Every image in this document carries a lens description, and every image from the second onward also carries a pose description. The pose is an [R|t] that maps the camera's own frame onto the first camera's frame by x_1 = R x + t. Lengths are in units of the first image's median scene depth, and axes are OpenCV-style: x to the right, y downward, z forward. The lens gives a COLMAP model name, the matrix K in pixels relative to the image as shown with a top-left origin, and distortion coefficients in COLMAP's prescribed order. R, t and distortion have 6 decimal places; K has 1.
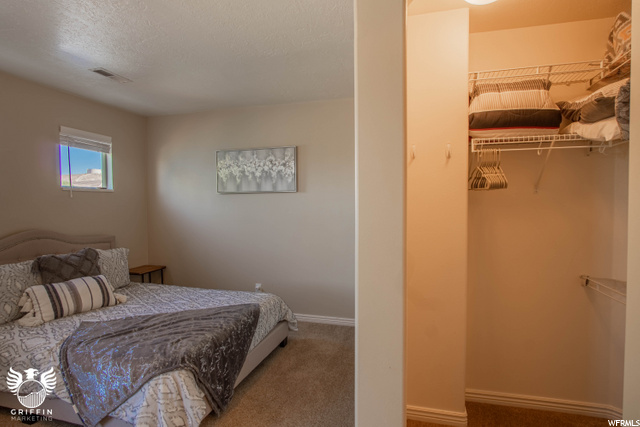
lens RADIAL K [[344.6, 0, 319.3], [0, 344.6, 212.8], [0, 0, 1]] dist [-0.029292, 0.006841]
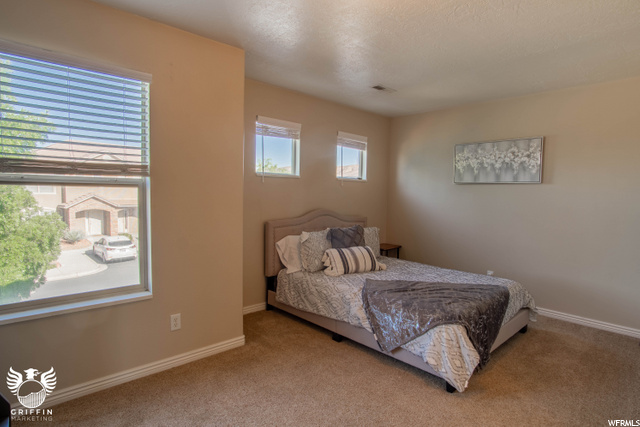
lens RADIAL K [[344.6, 0, 320.0], [0, 344.6, 213.5], [0, 0, 1]] dist [-0.029292, 0.006841]
pose [[0.858182, 0.053546, -0.510545, -0.147365], [-0.037333, 0.998421, 0.041962, 0.011242], [0.511986, -0.016950, 0.858827, -0.223384]]
